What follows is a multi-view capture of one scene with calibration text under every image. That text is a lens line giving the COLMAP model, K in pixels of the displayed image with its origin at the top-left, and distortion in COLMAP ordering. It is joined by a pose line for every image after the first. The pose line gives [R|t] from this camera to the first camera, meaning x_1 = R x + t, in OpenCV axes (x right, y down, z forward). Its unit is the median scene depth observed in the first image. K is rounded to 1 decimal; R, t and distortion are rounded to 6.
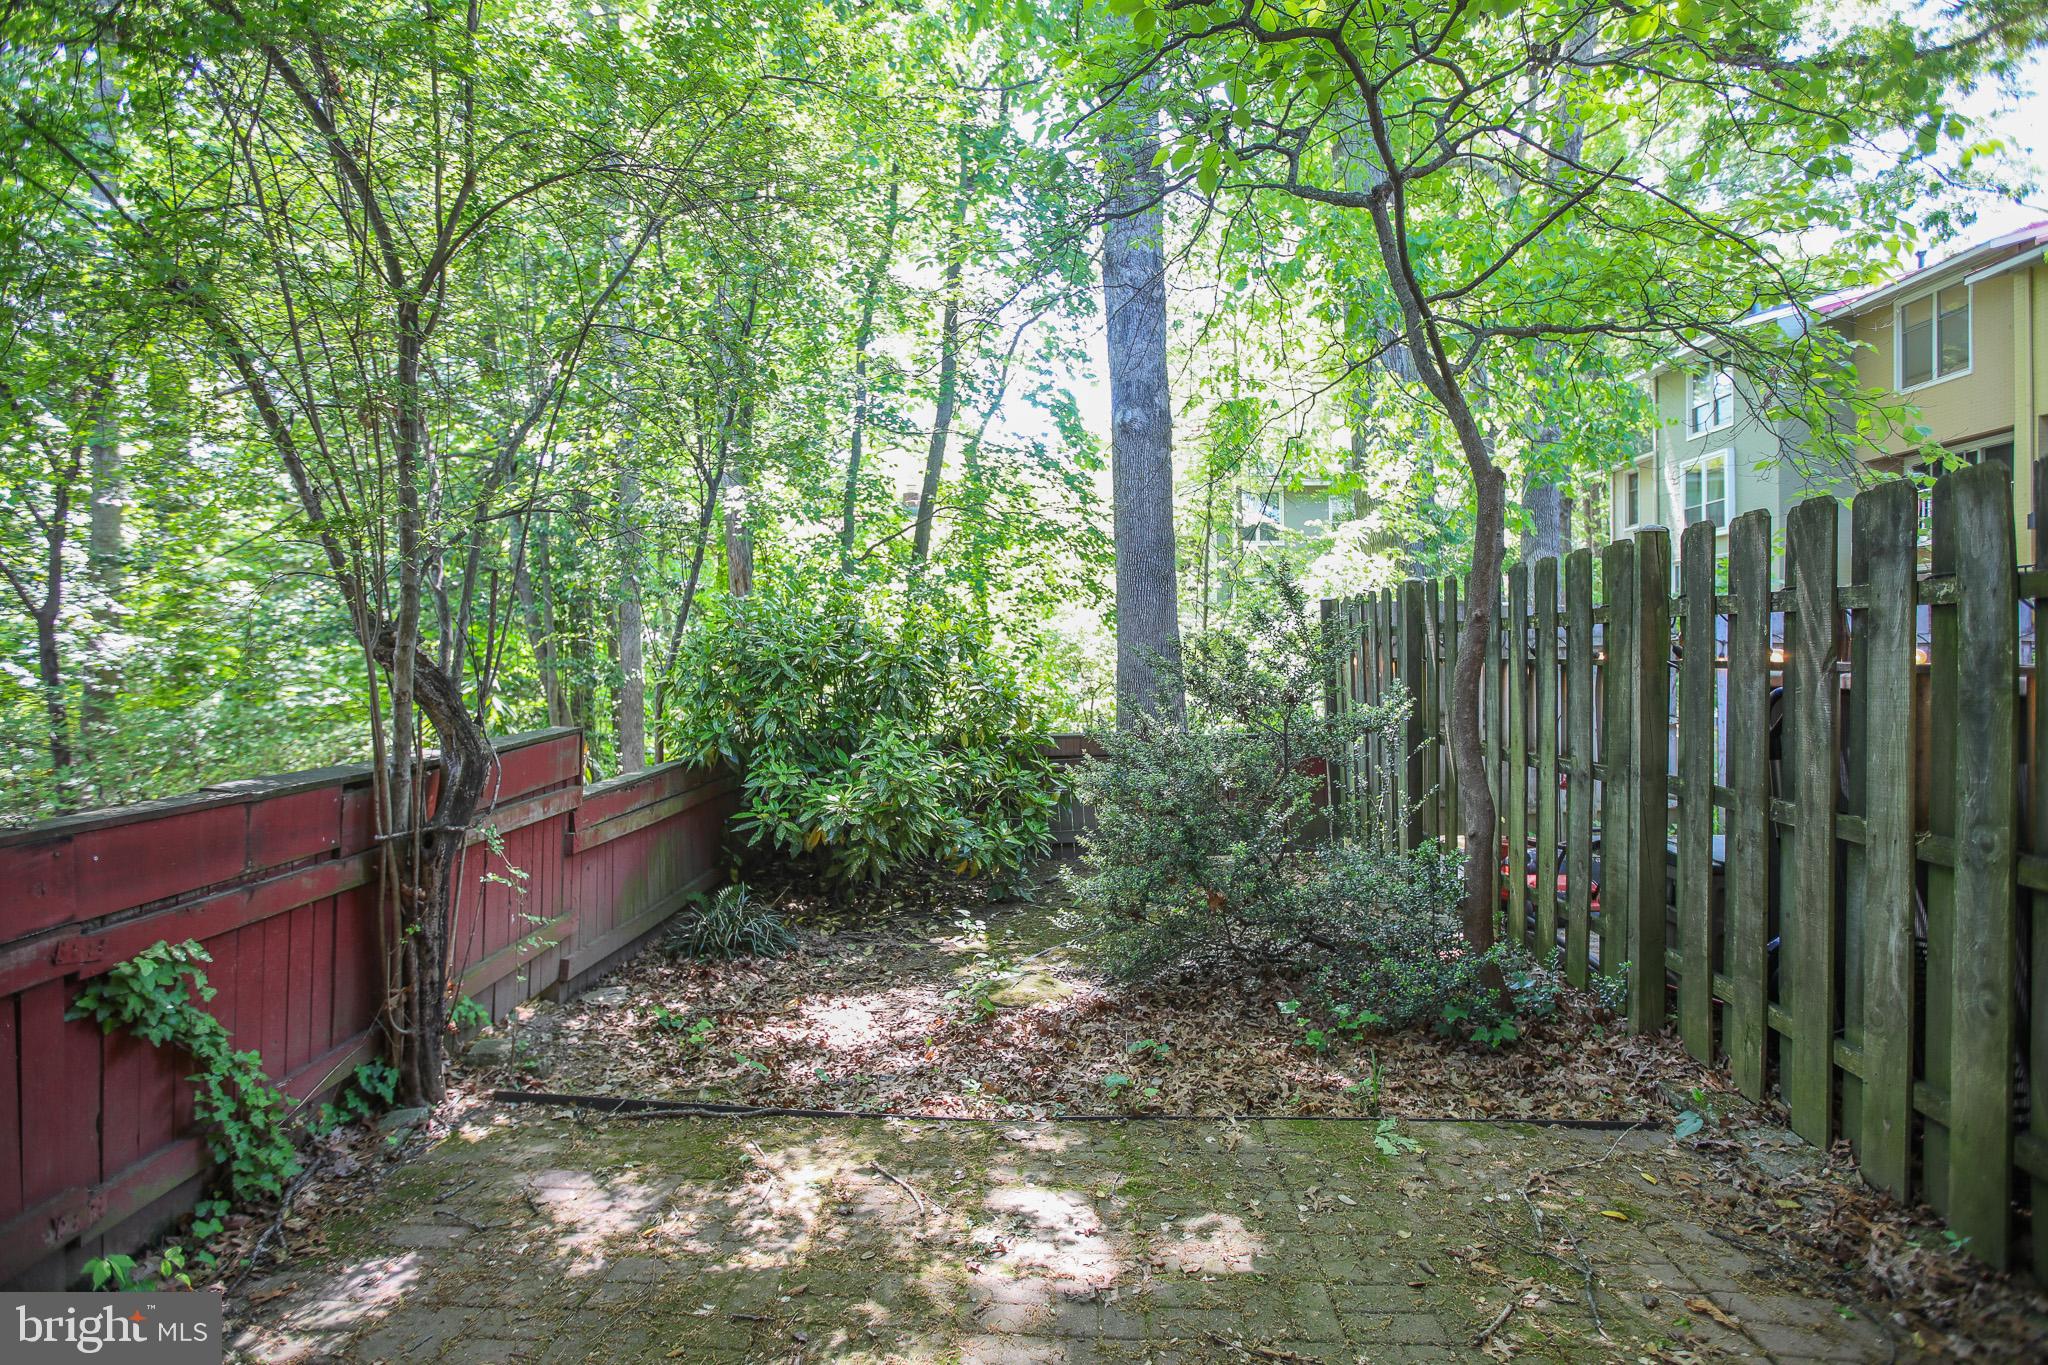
lens RADIAL K [[1007.3, 0, 1024.0], [0, 1007.3, 682.5], [0, 0, 1]] dist [0.000993, 0.000051]
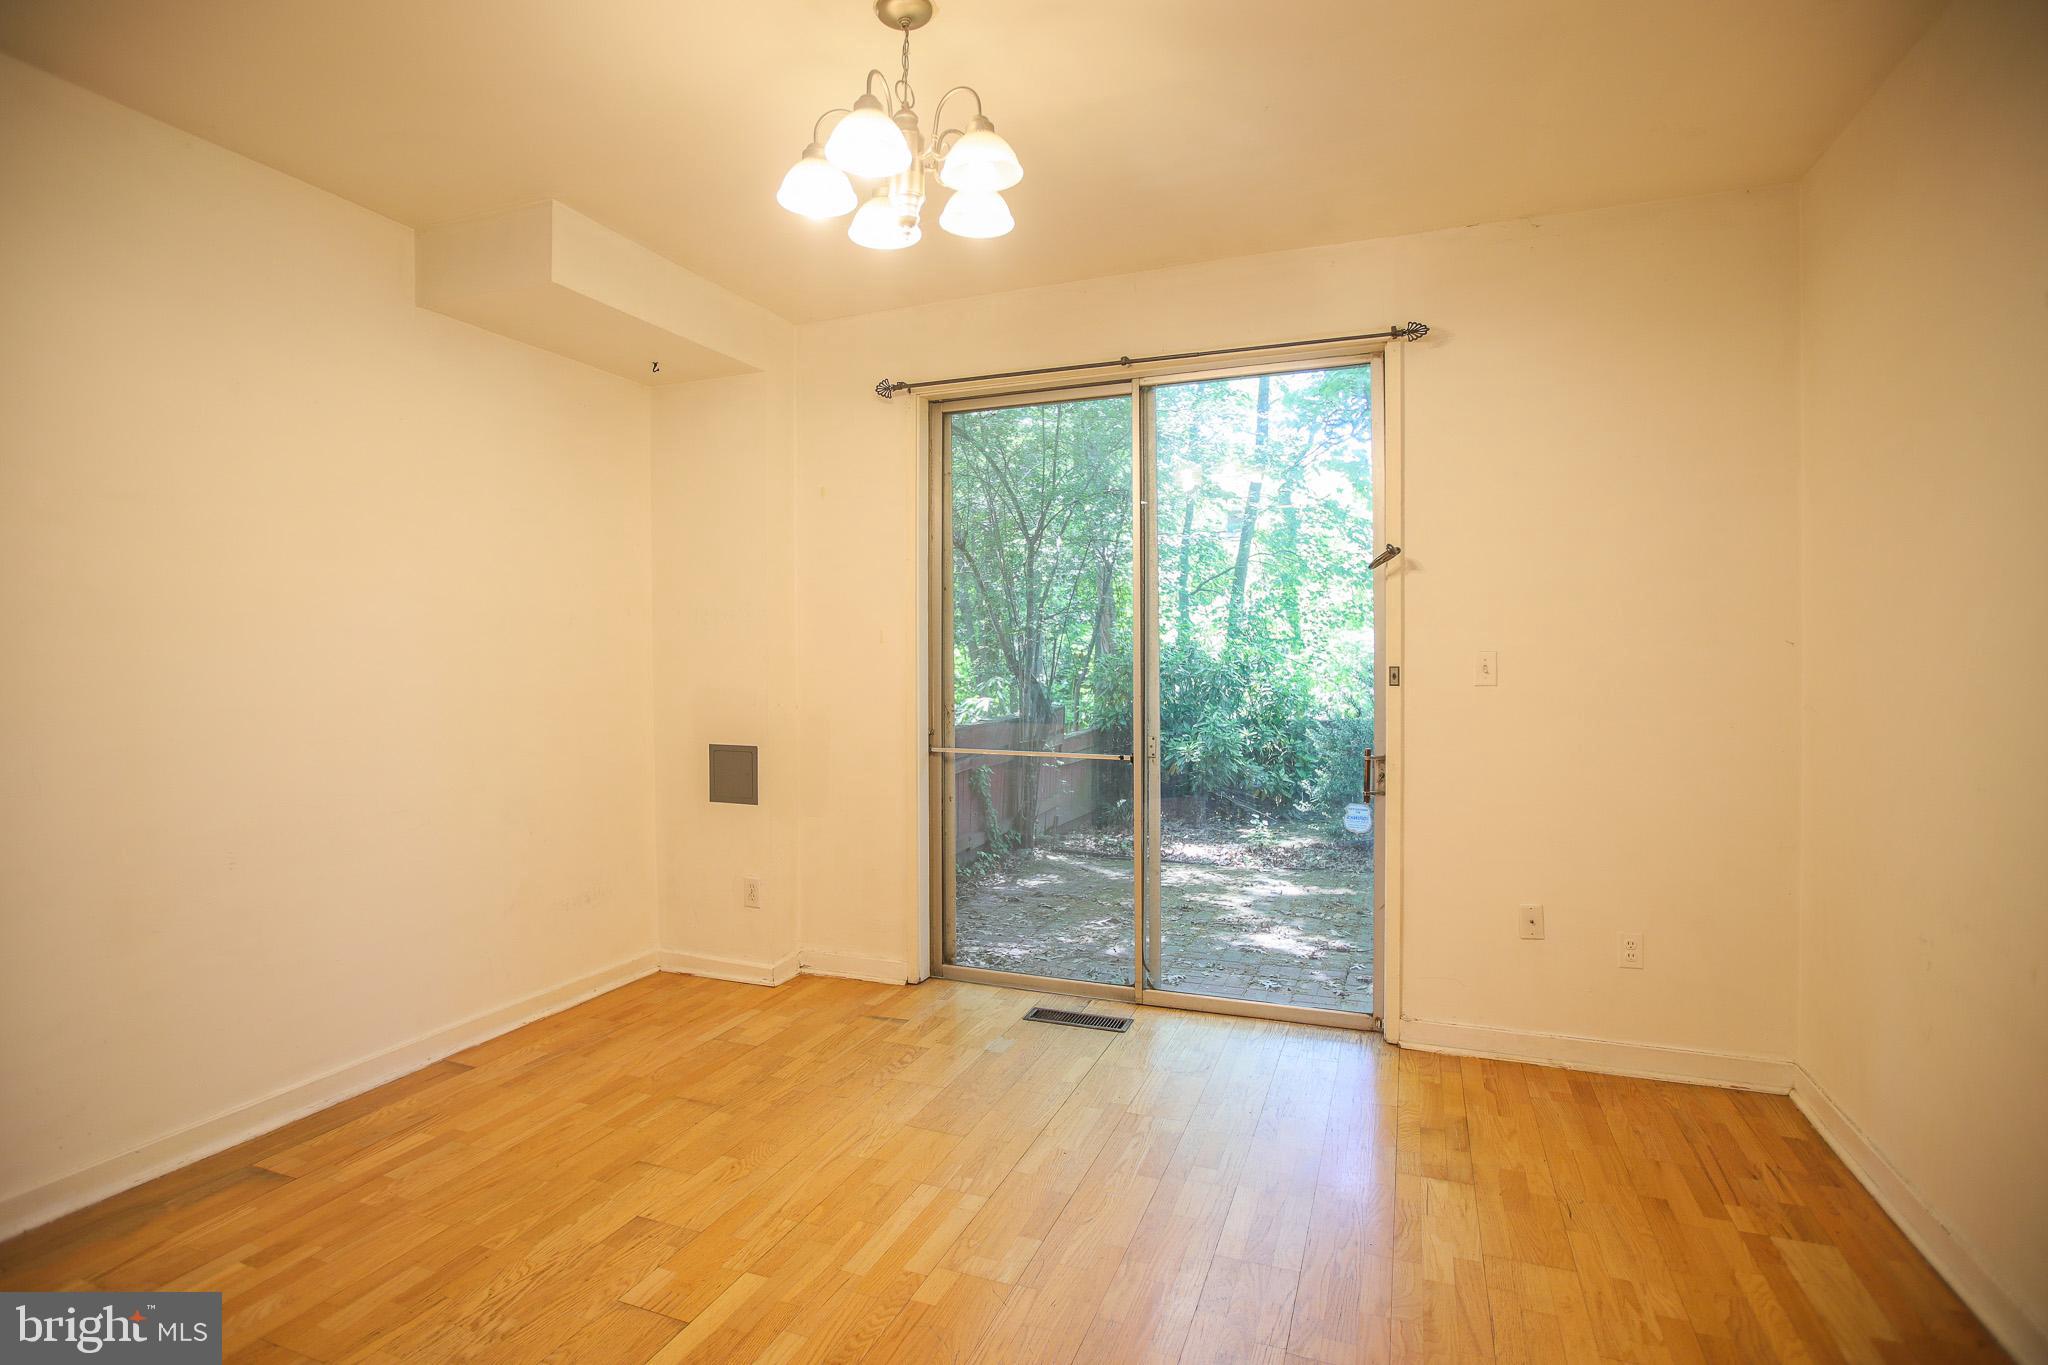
lens RADIAL K [[1007.3, 0, 1024.0], [0, 1007.3, 682.5], [0, 0, 1]] dist [0.000993, 0.000051]
pose [[0.949861, 0.007460, -0.312582, 0.097483], [-0.008708, 0.999959, -0.002598, 0.002460], [0.312550, 0.005190, 0.949887, -0.752350]]
